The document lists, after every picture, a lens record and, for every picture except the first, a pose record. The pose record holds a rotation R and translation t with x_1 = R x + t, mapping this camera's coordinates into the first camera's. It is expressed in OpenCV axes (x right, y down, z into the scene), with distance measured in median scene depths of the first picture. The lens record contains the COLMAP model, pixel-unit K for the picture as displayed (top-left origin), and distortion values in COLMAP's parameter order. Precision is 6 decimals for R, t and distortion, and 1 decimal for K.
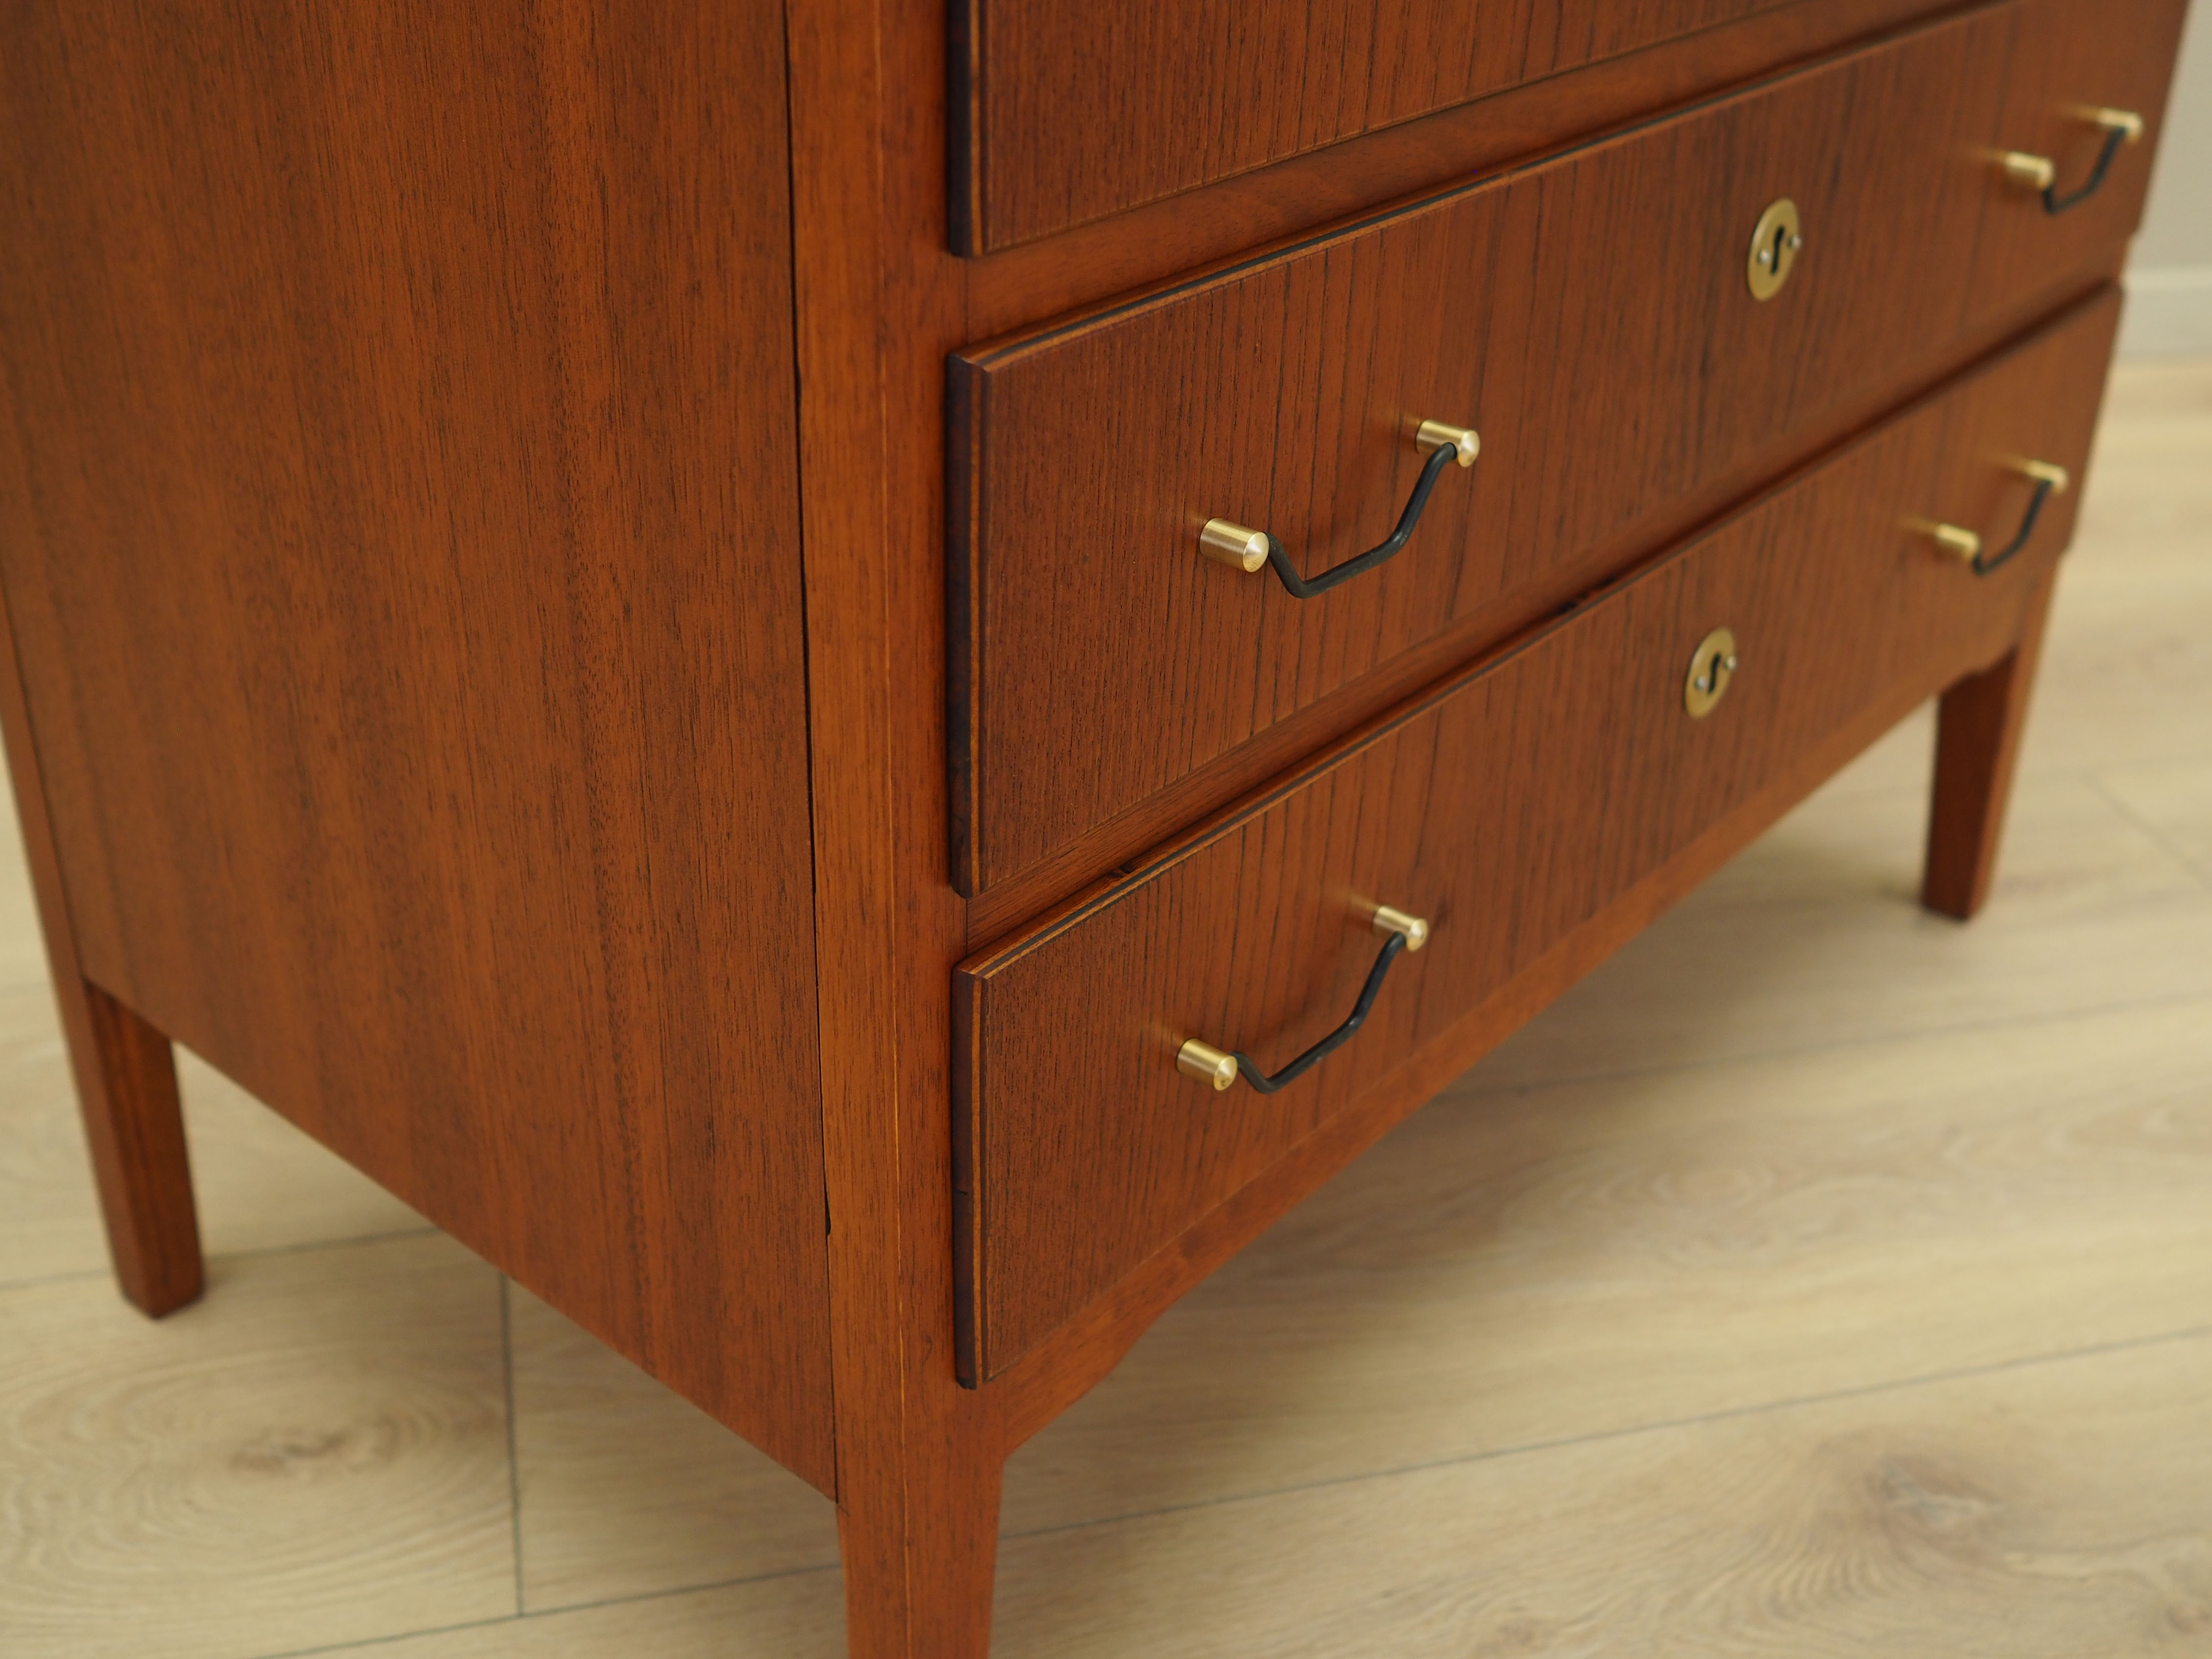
lens RADIAL K [[2499.2, 0, 1176.8], [0, 2499.2, 773.6], [0, 0, 1]] dist [-0.035889, 0.025055]
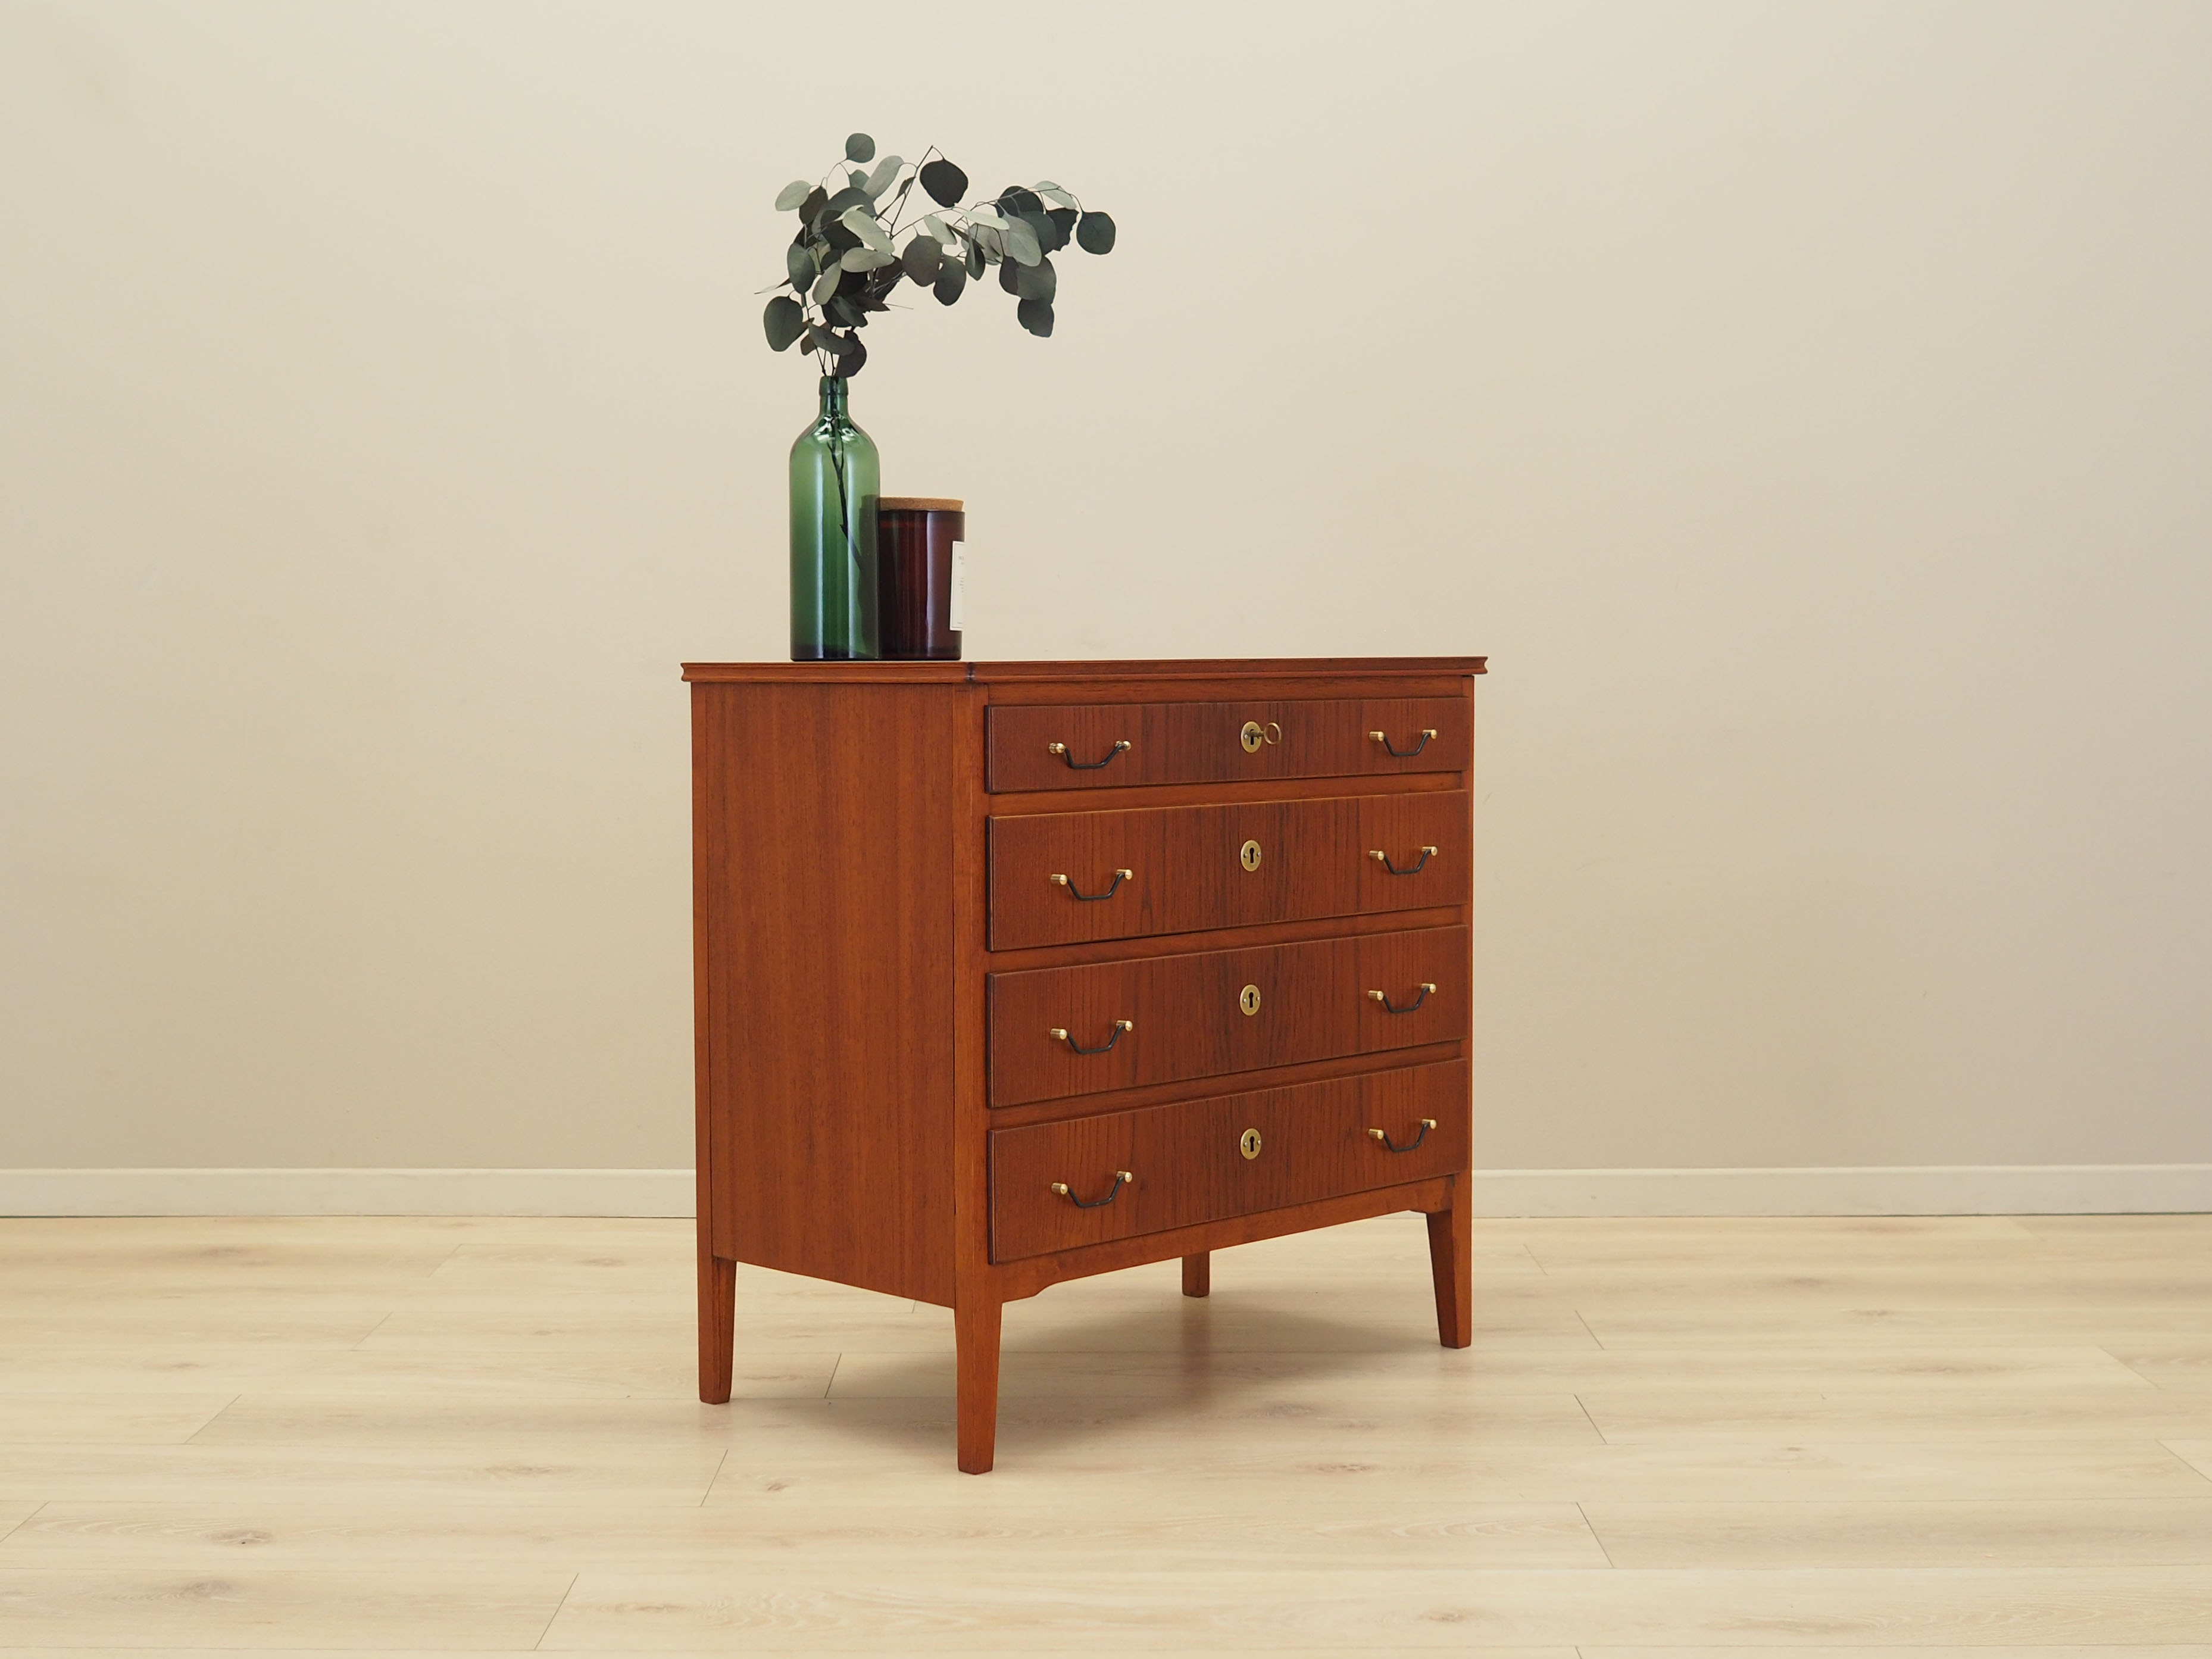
lens RADIAL K [[2940.0, 0, 1199.6], [0, 2940.0, 934.1], [0, 0, 1]] dist [-0.041220, 0.041209]
pose [[0.997149, -0.032750, -0.067982, 0.555206], [0.002167, 0.912966, -0.408030, 1.635584], [0.075428, 0.406719, 0.910434, -3.253688]]
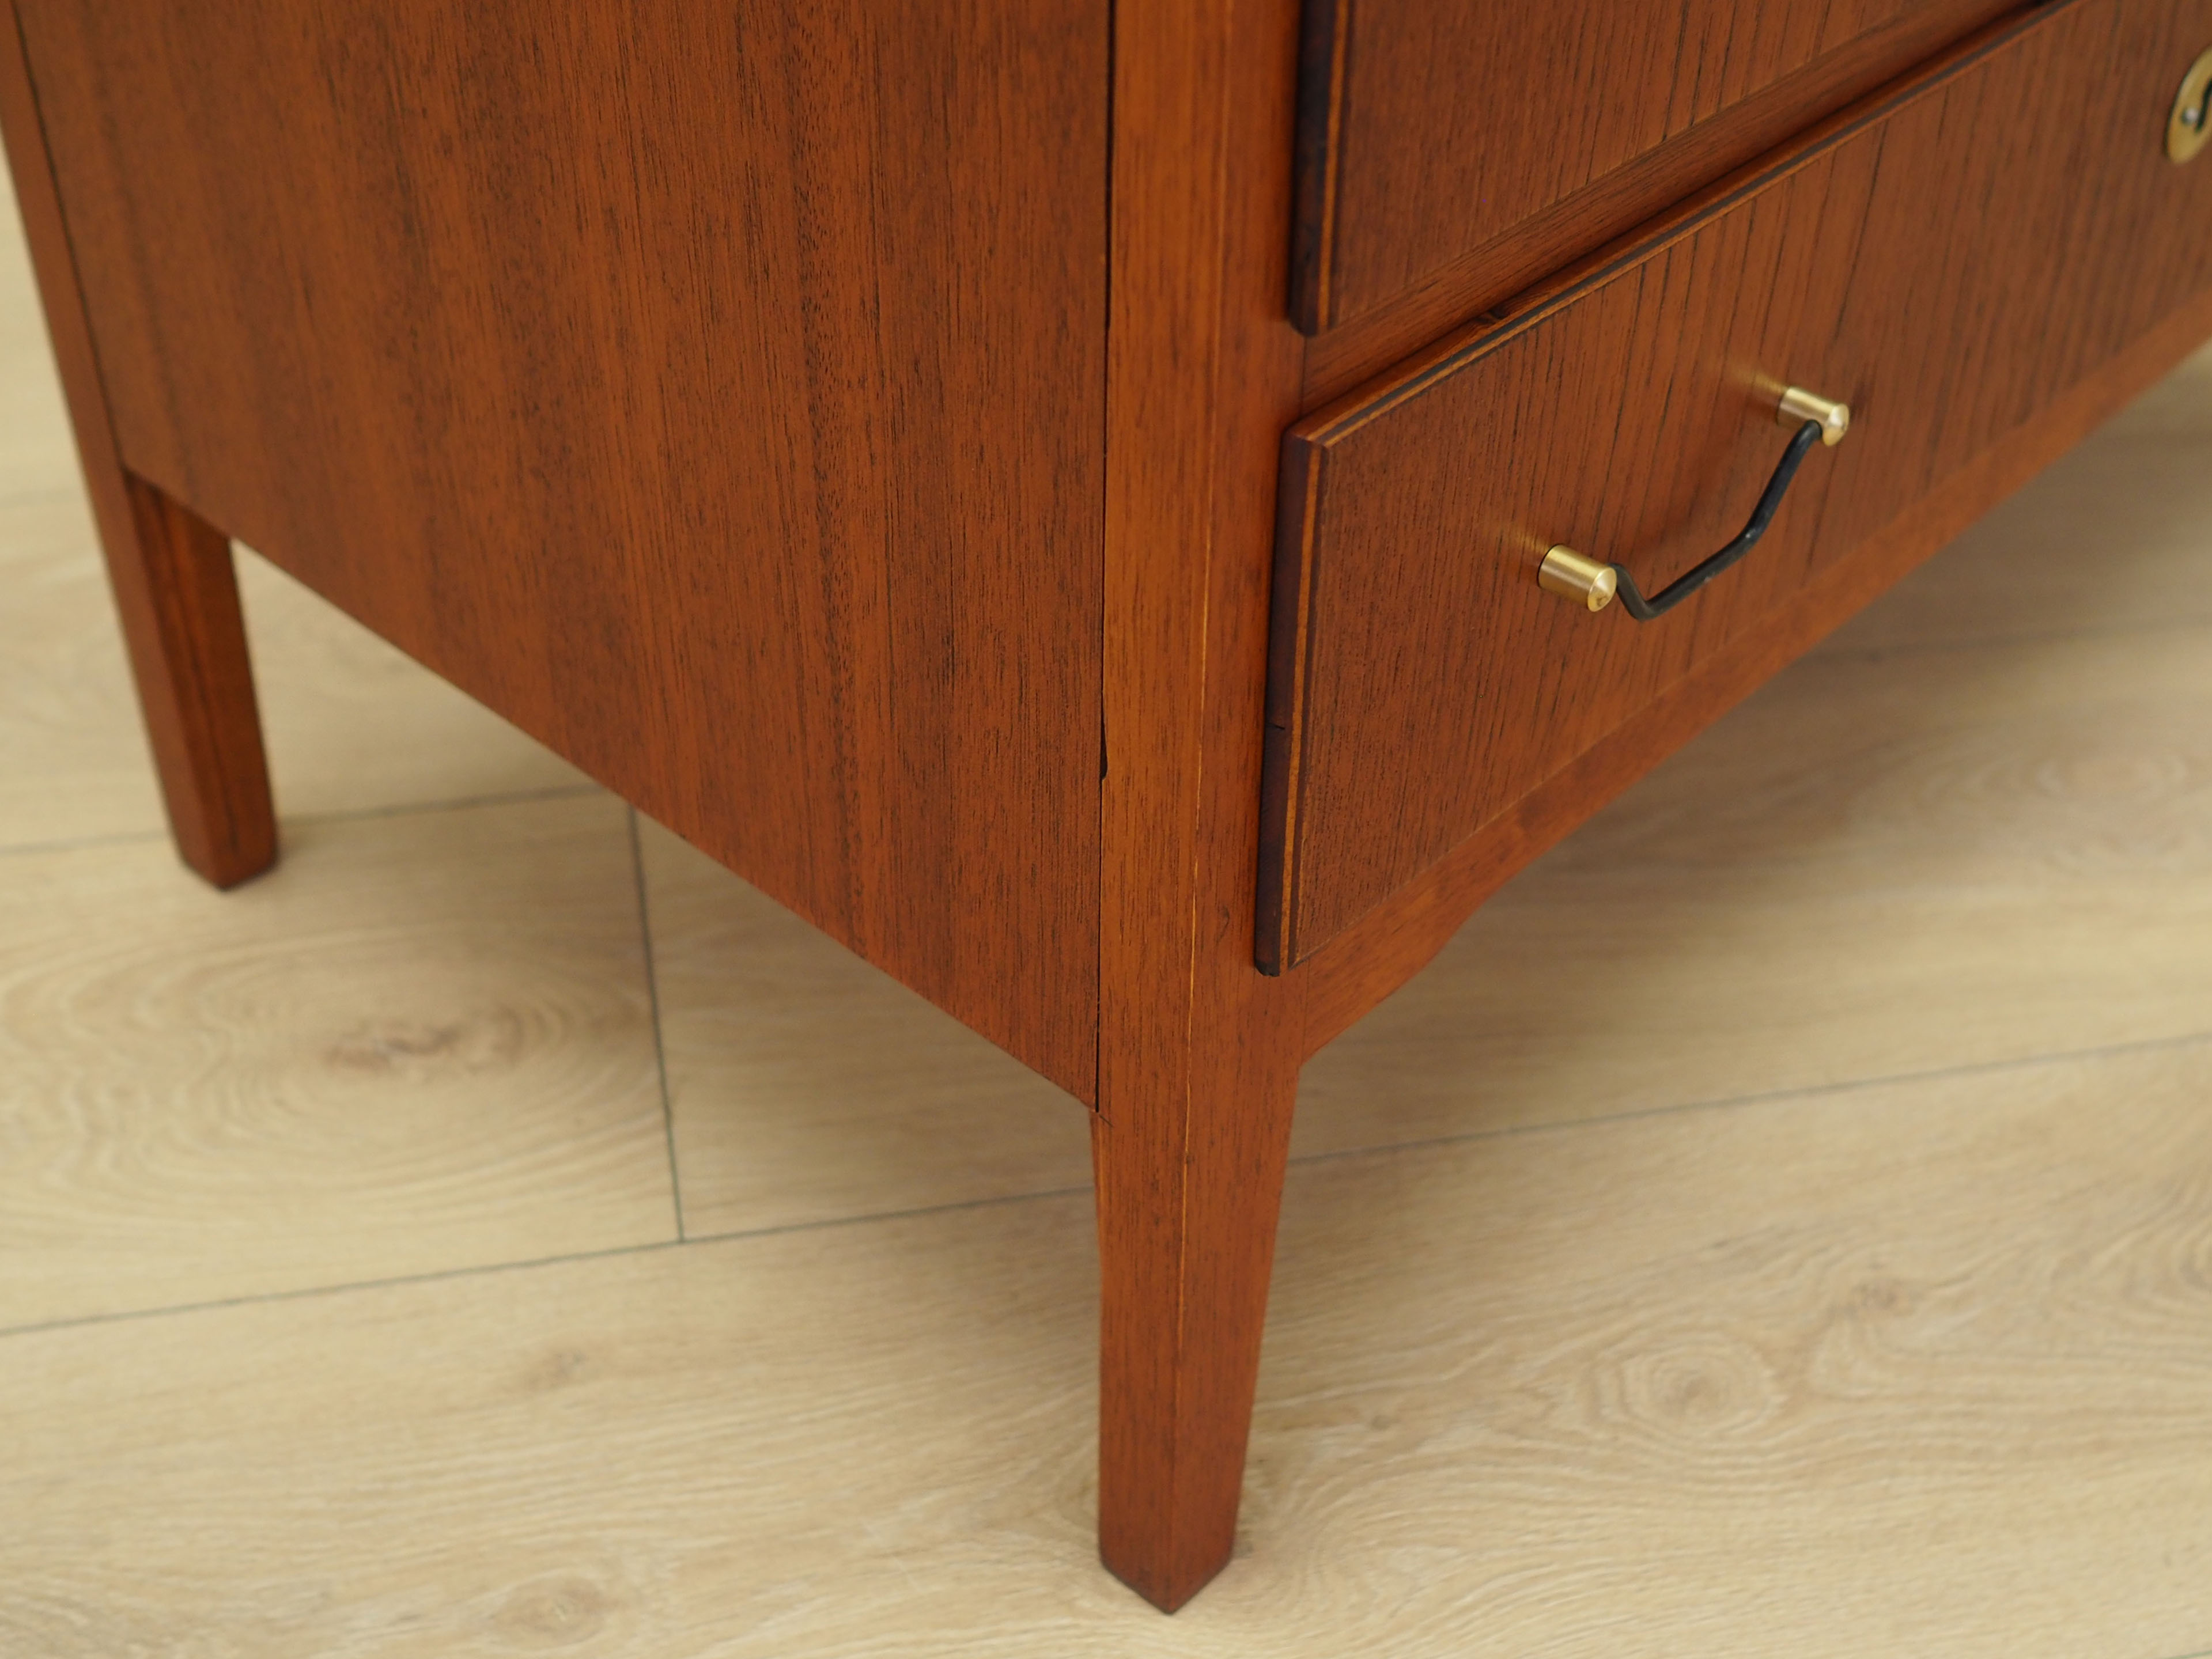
lens RADIAL K [[2941.8, 0, 1210.4], [0, 2941.8, 926.2], [0, 0, 1]] dist [-0.040331, 0.036830]
pose [[0.999120, 0.024496, -0.034037, -0.073265], [-0.017081, 0.978996, 0.203163, 0.040975], [0.038298, -0.202403, 0.978553, 0.080224]]
